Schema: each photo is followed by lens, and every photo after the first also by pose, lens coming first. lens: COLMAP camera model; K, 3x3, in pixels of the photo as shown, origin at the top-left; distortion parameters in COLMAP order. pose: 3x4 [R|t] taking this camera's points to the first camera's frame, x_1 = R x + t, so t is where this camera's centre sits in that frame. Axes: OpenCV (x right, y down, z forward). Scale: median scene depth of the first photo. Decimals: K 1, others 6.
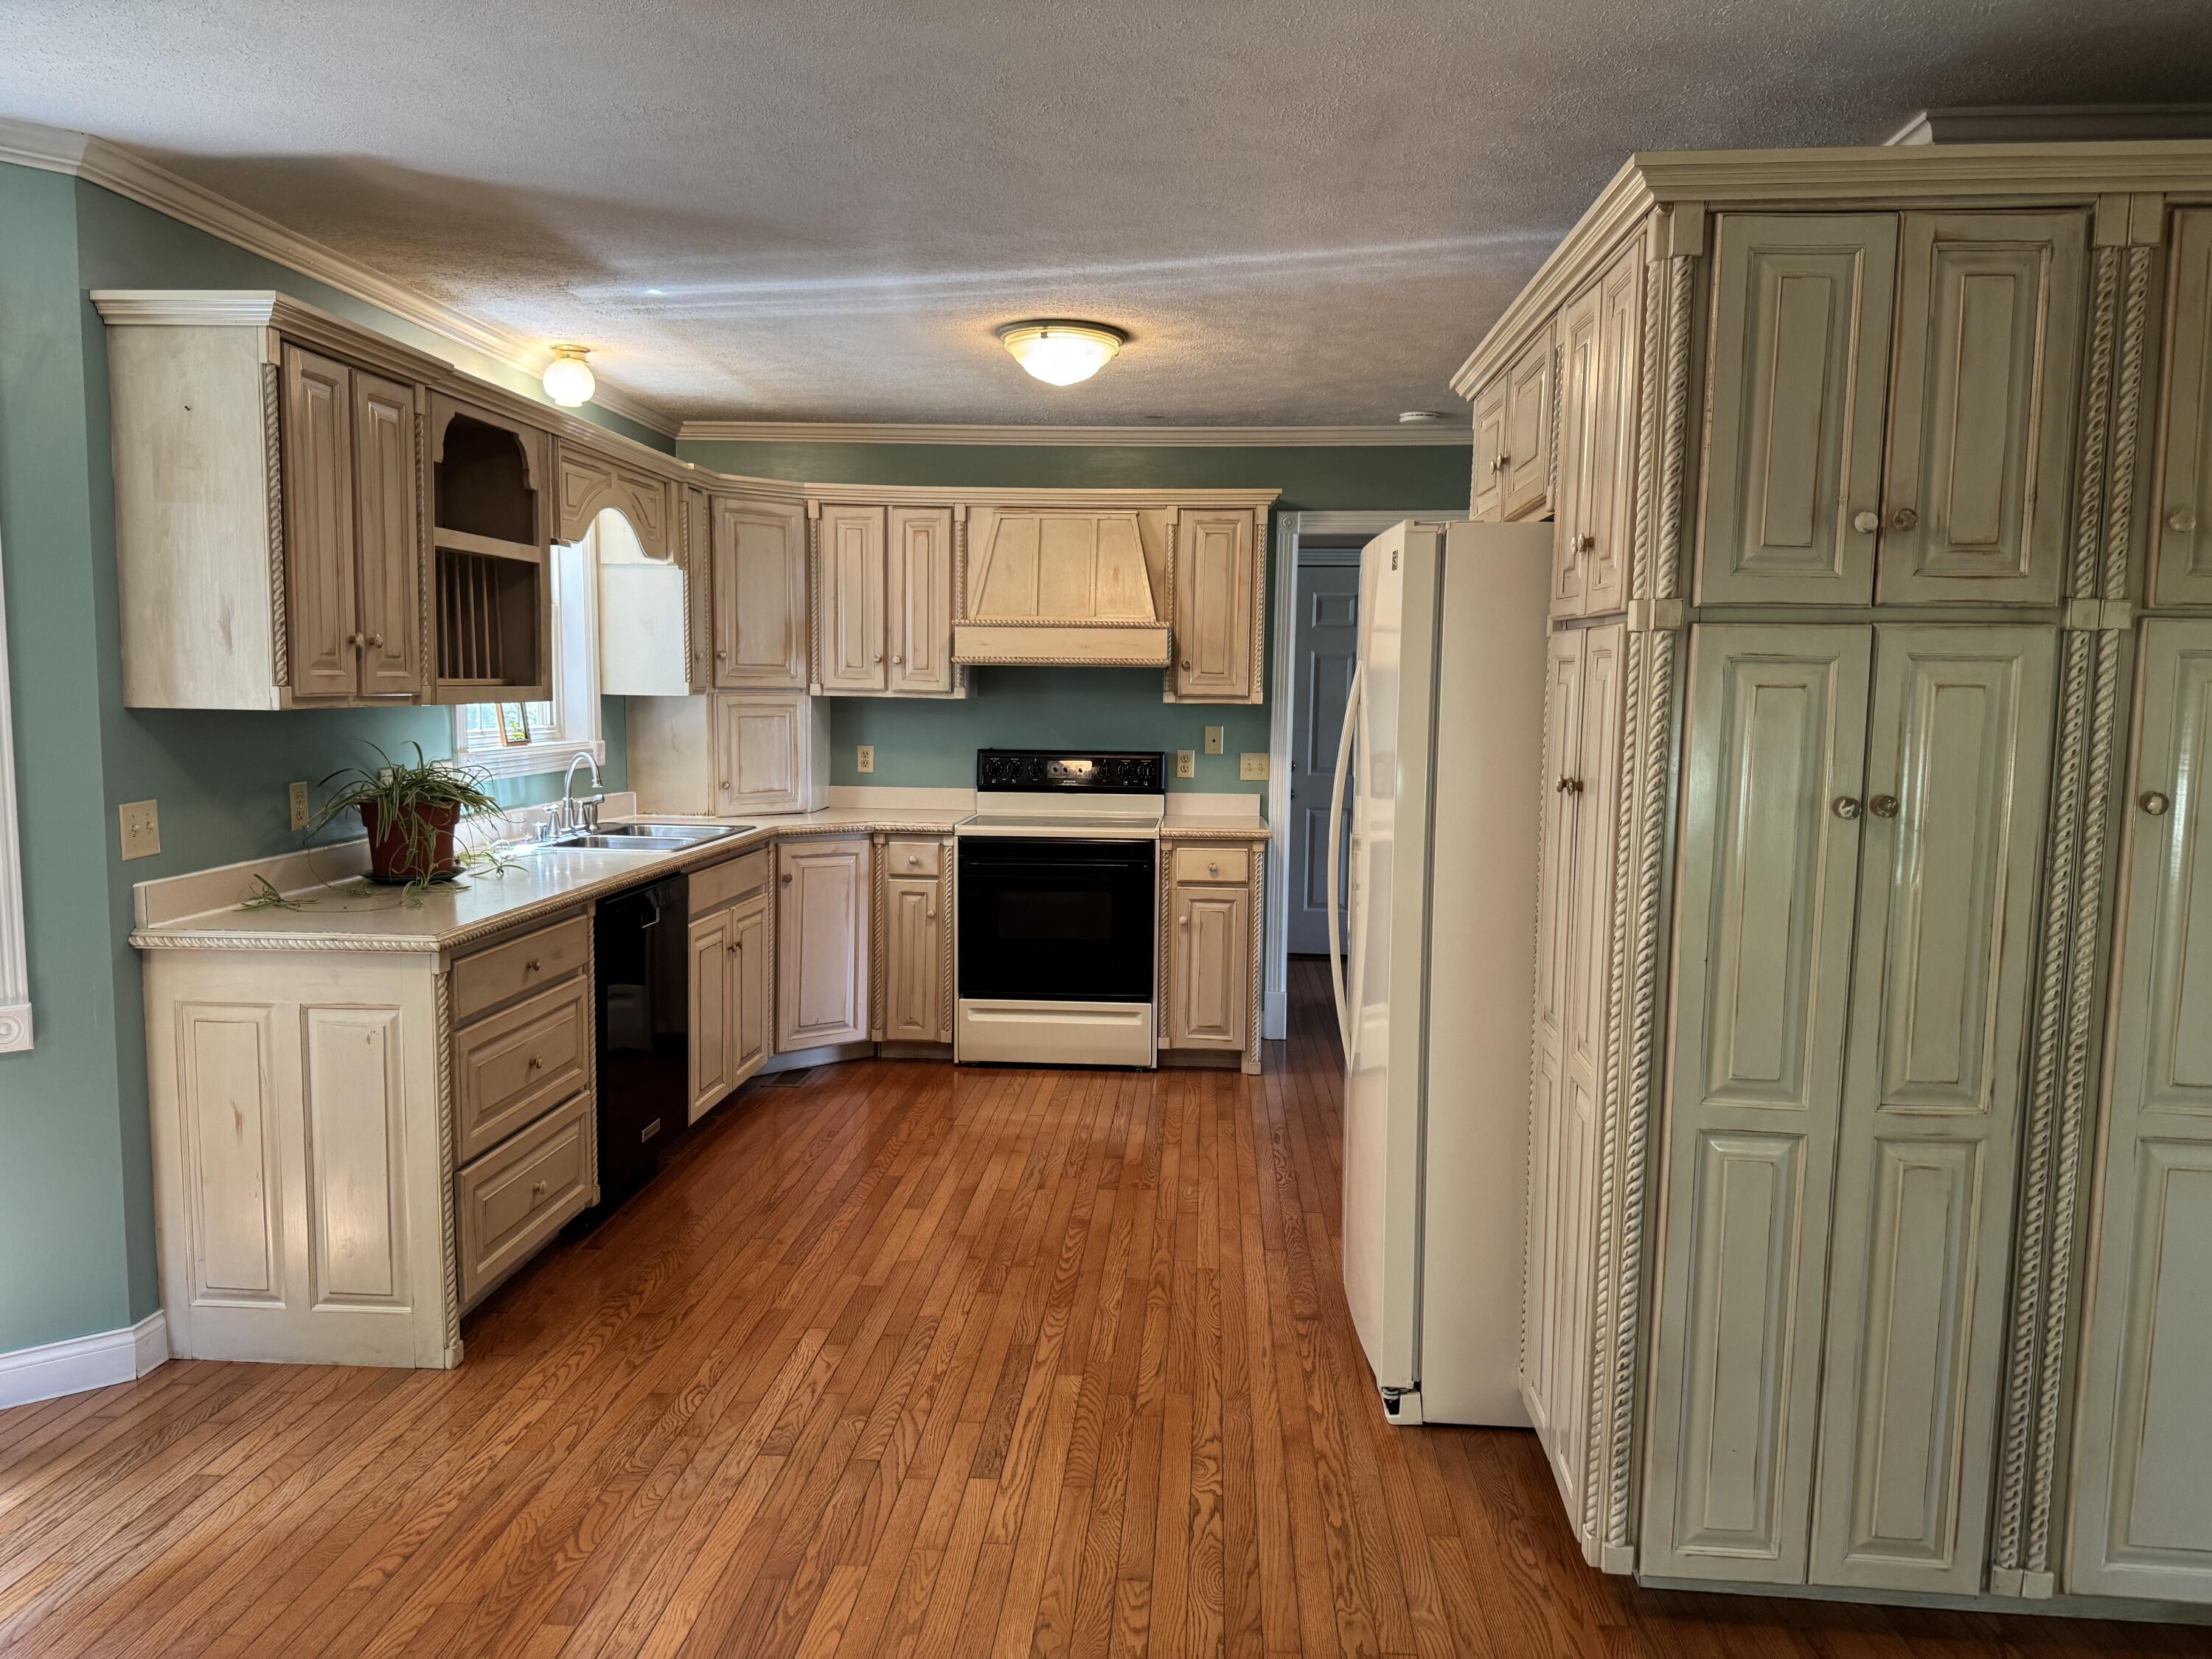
lens RADIAL K [[1557.4, 0, 1101.0], [0, 1557.4, 838.2], [0, 0, 1]] dist [0.052298, -0.066248]
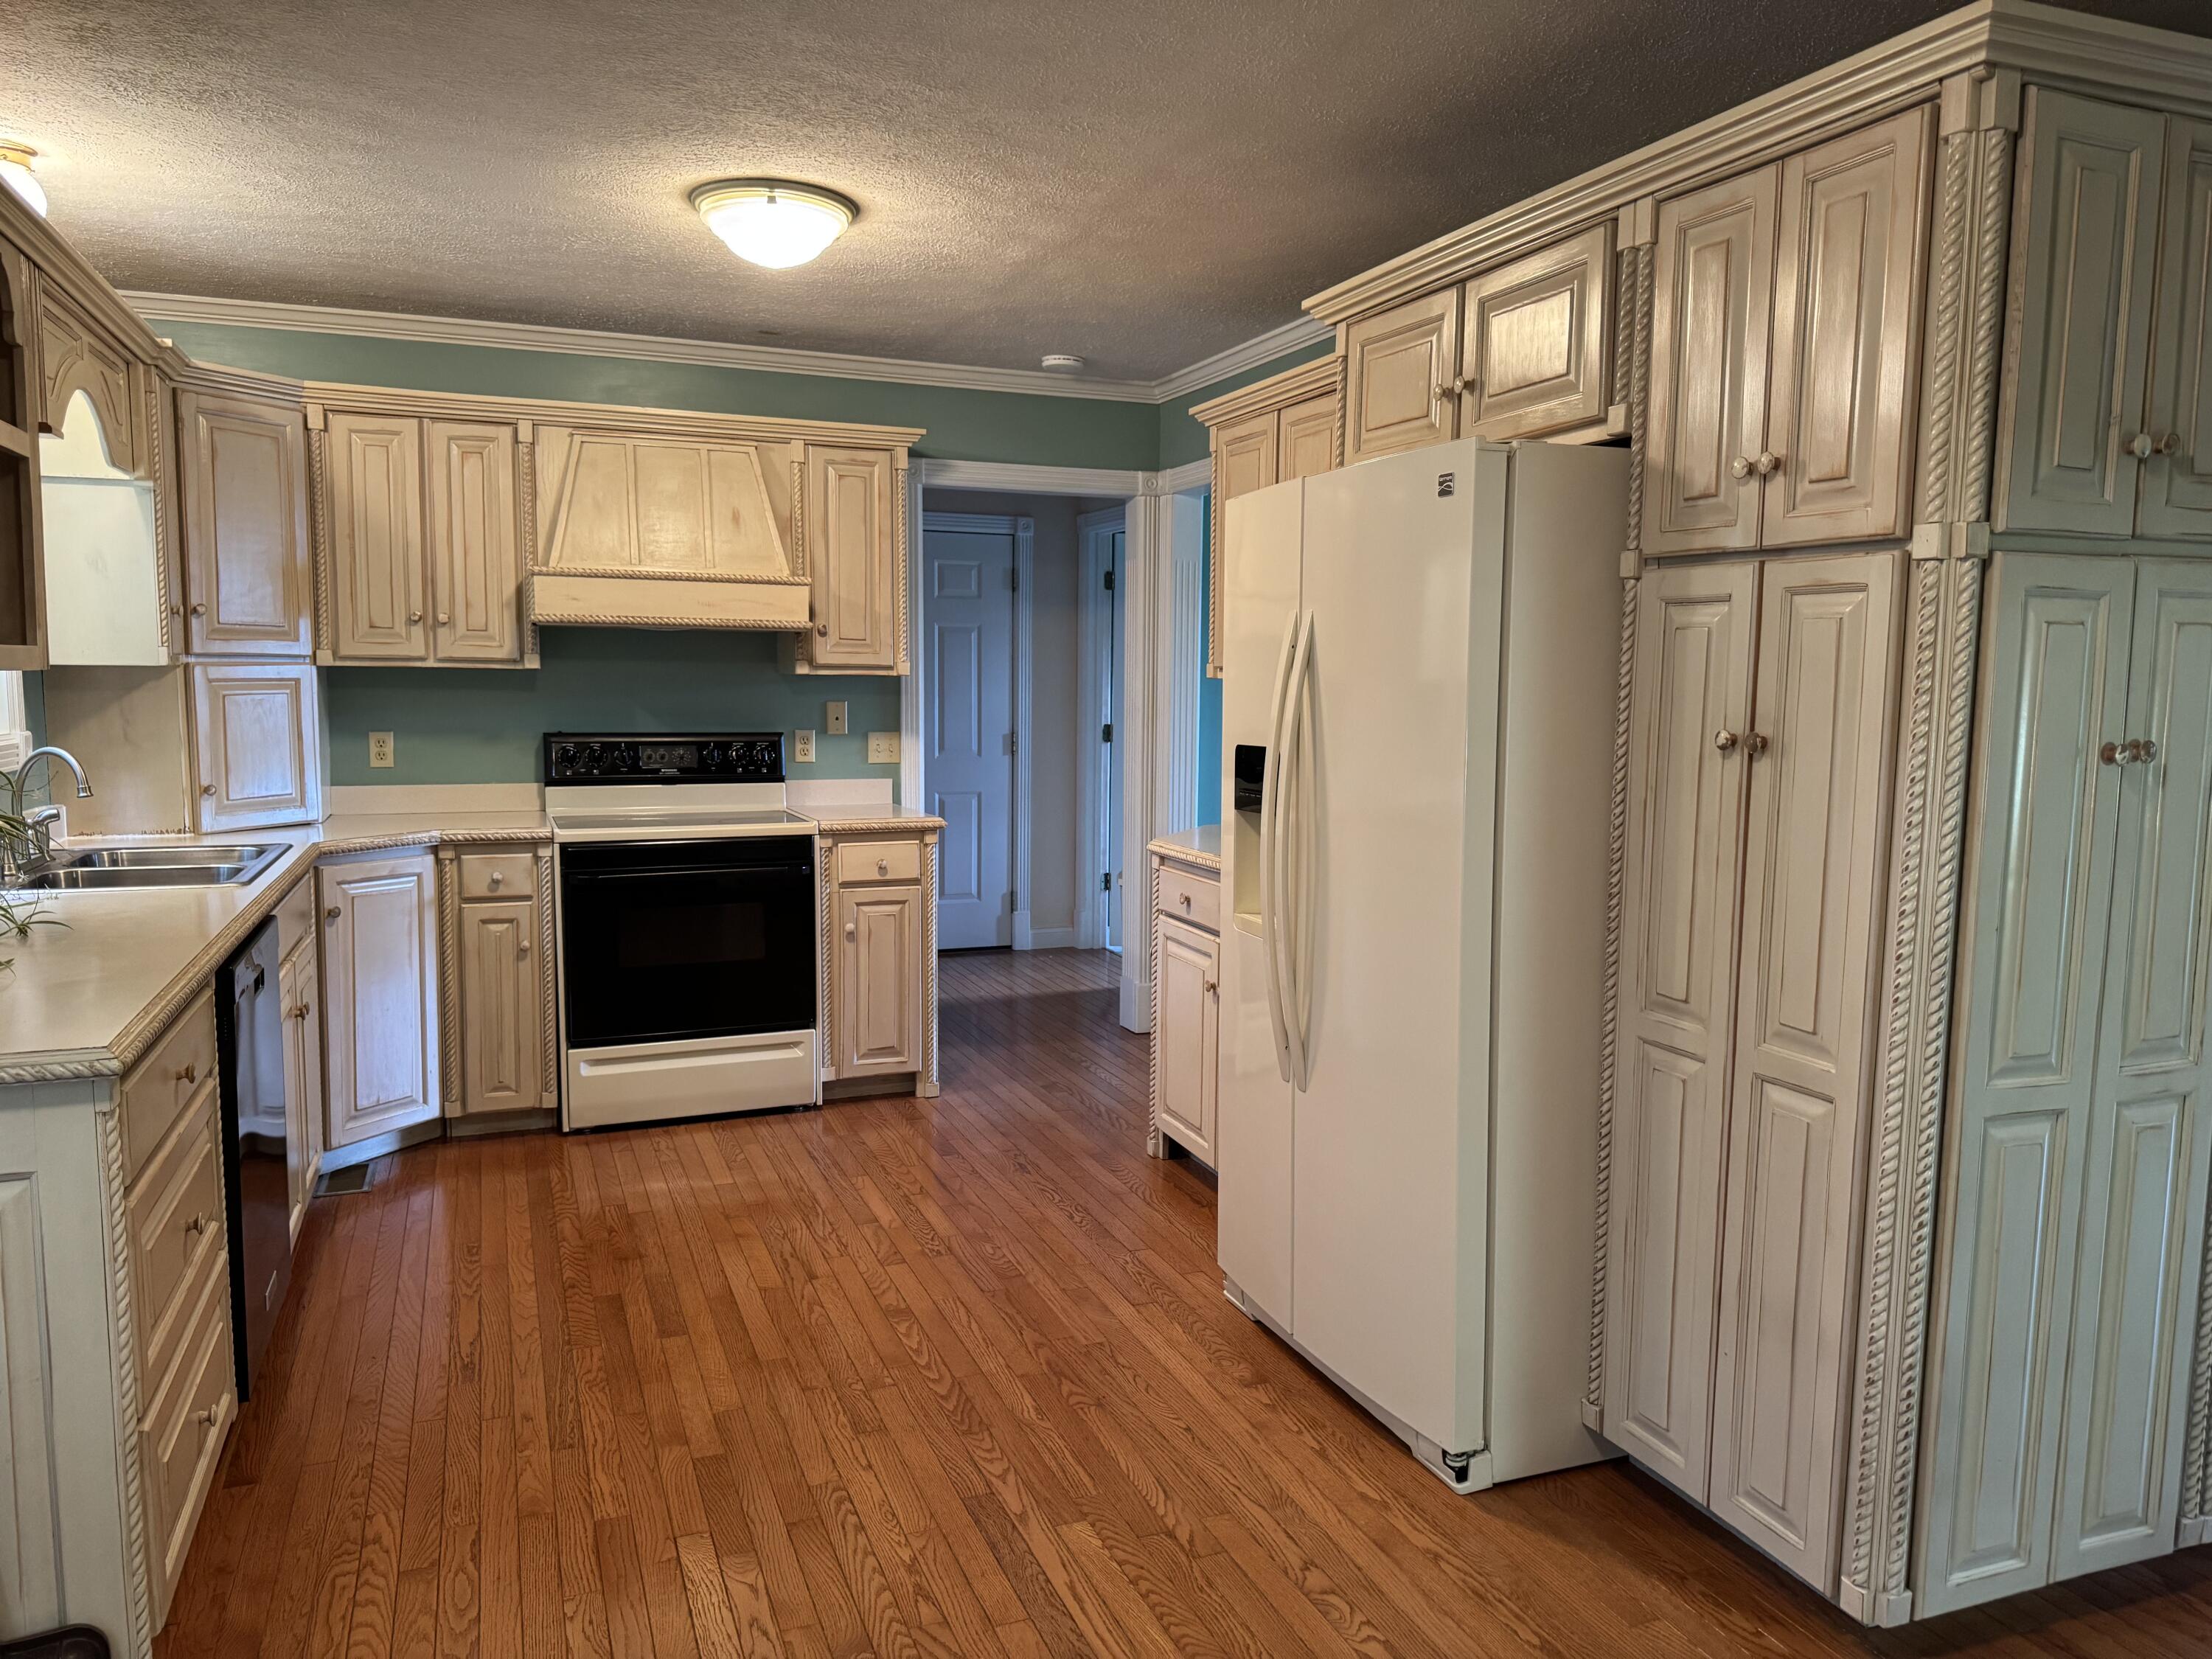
lens RADIAL K [[1557.4, 0, 1117.7], [0, 1557.4, 838.3], [0, 0, 1]] dist [0.052298, -0.066248]
pose [[0.899610, -0.050709, 0.433741, -0.260108], [0.046908, 0.998709, 0.019467, -0.008755], [-0.434168, 0.002833, 0.900827, 0.234129]]
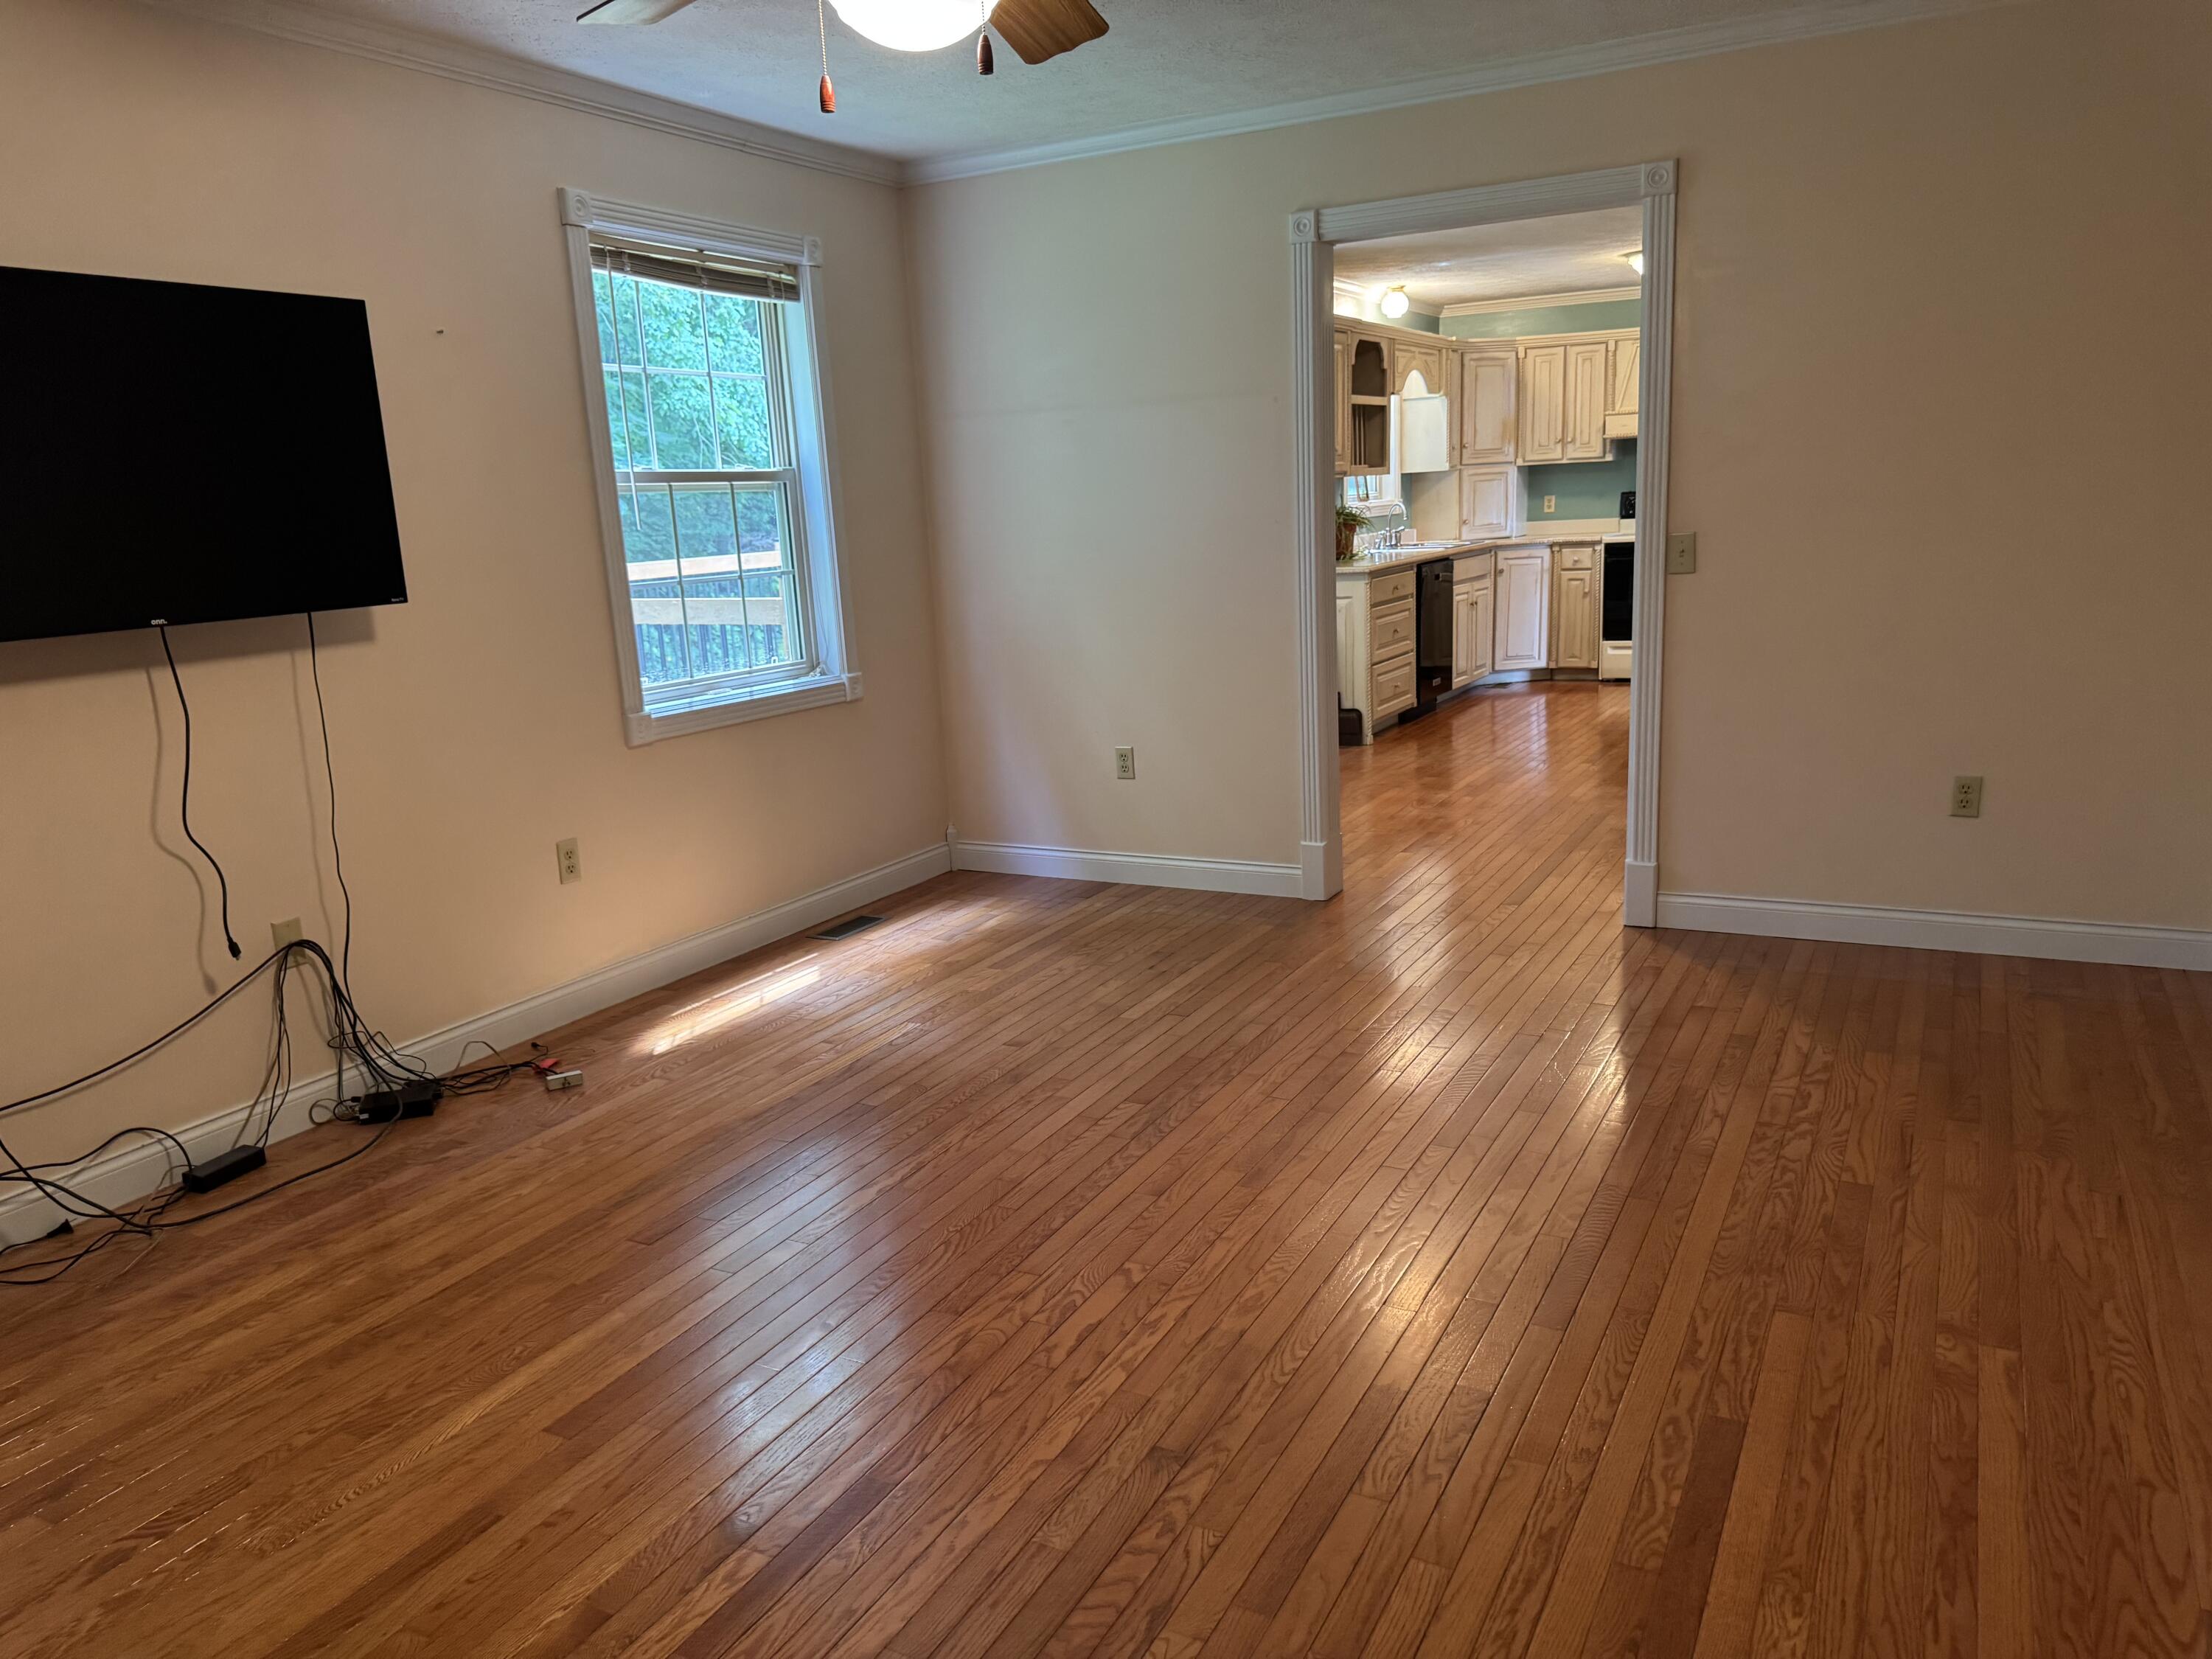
lens RADIAL K [[1557.4, 0, 1074.6], [0, 1557.4, 864.3], [0, 0, 1]] dist [0.052298, -0.066248]
pose [[0.901432, 0.039270, -0.431137, 0.198681], [0.020810, 0.990796, 0.133756, 0.150418], [0.432421, -0.129544, 0.892318, -1.181871]]
